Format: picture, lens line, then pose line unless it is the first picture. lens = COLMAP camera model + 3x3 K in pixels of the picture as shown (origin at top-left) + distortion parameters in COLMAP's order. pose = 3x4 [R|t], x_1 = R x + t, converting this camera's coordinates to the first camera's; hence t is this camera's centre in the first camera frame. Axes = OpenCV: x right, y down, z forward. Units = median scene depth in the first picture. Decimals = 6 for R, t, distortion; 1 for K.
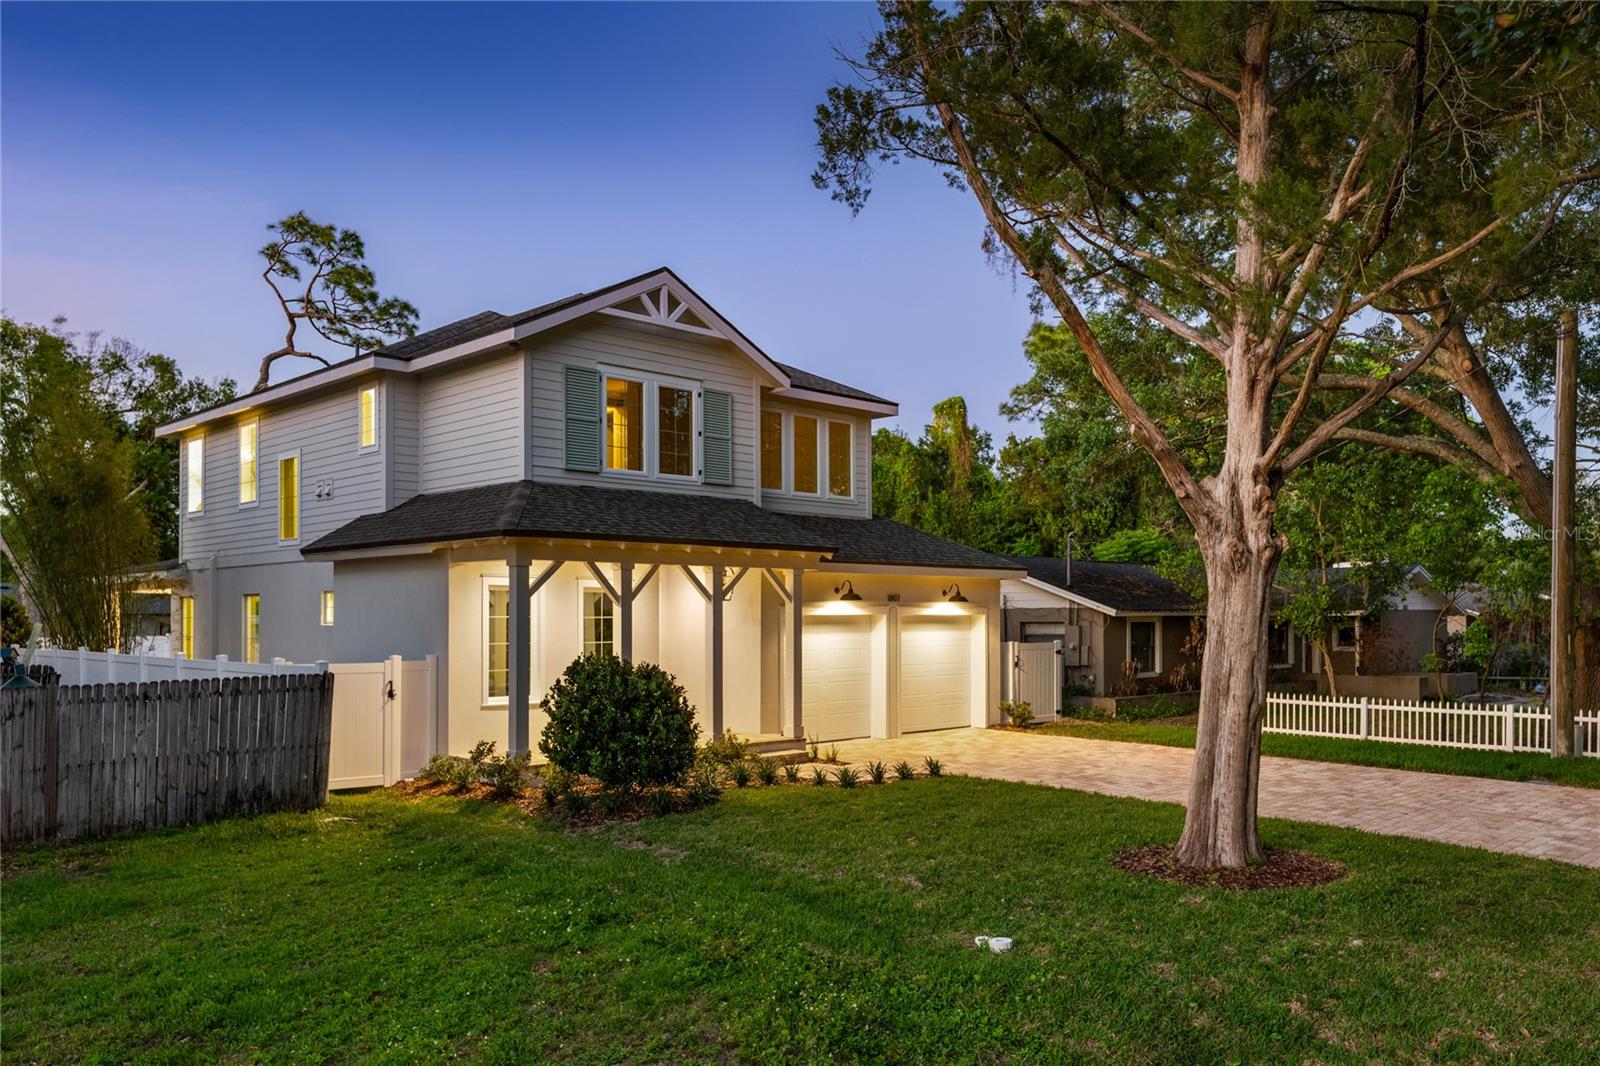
lens RADIAL K [[1184.5, 0, 802.1], [0, 1184.5, 613.2], [0, 0, 1]] dist [-0.003661, -0.001229]
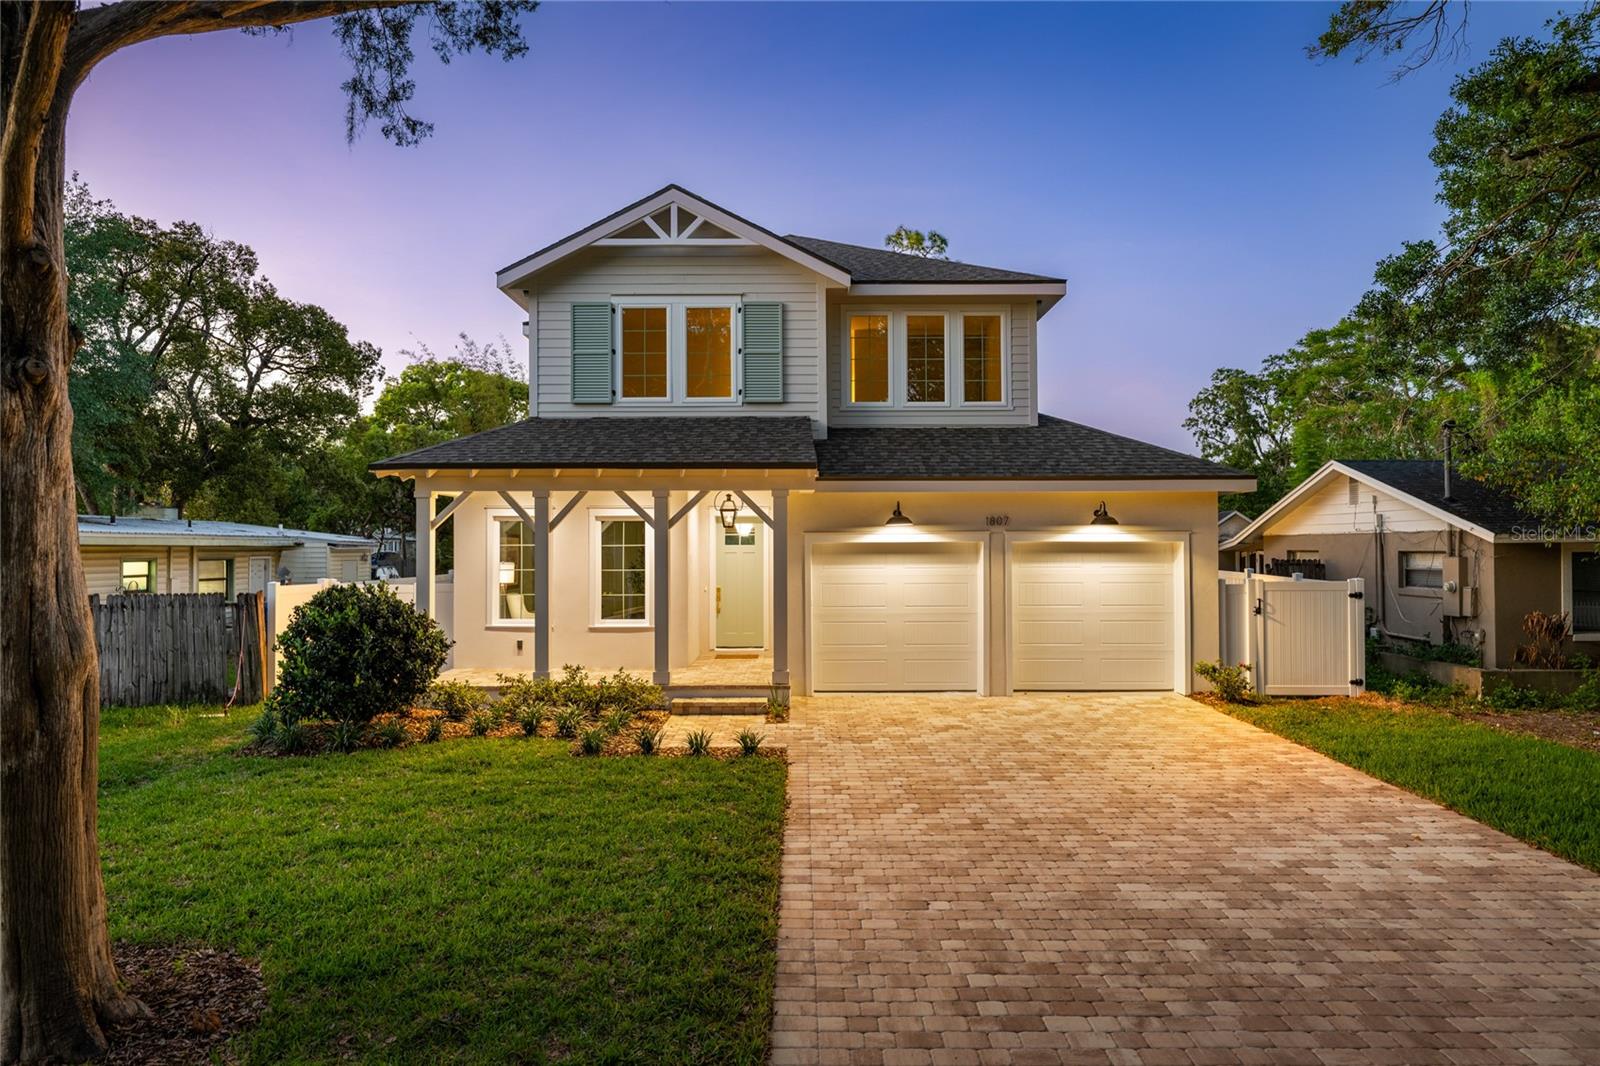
lens RADIAL K [[931.0, 0, 800.0], [0, 931.0, 533.0], [0, 0, 1]] dist [0.002054, 0.000359]
pose [[0.720076, -0.008267, -0.693846, 0.465616], [0.003111, 0.999957, -0.008686, 0.000407], [0.693888, 0.004096, 0.720071, 0.500756]]
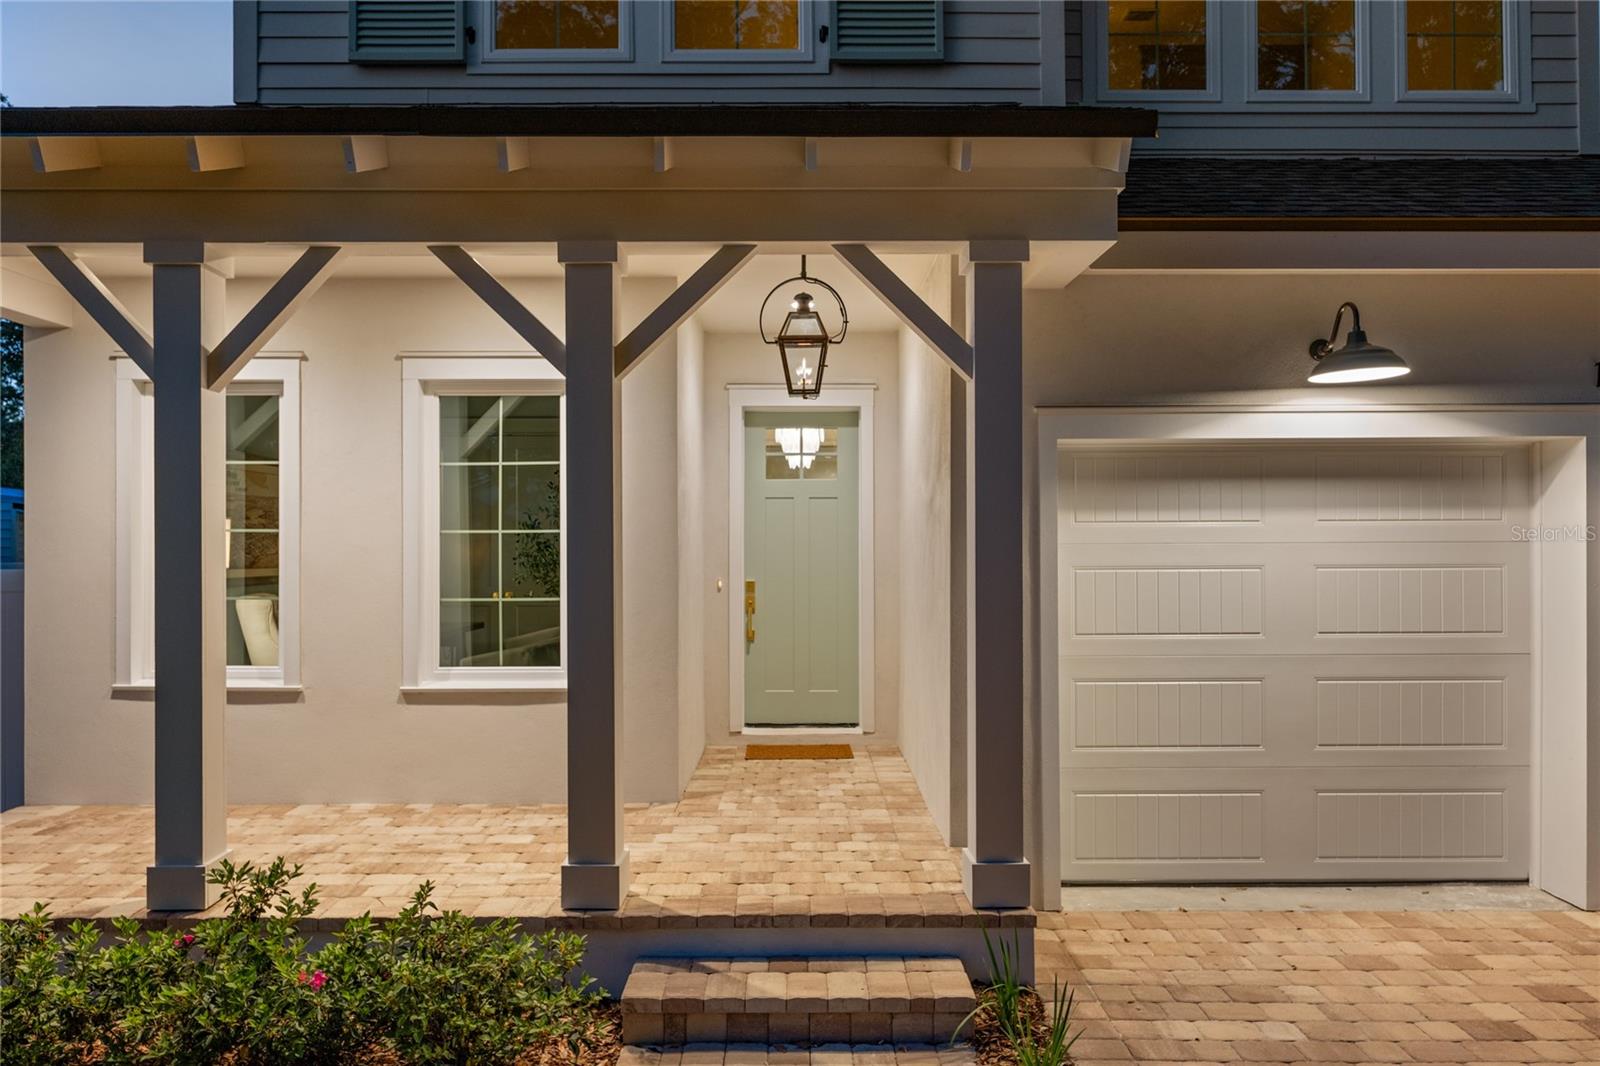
lens RADIAL K [[1056.0, 0, 800.0], [0, 1056.0, 533.0], [0, 0, 1]] dist [-0.001476, 0.000201]
pose [[0.719872, -0.004416, -0.694093, 0.119095], [0.003599, 0.999990, -0.002629, 0.025018], [0.694097, -0.000606, 0.719881, 0.781298]]
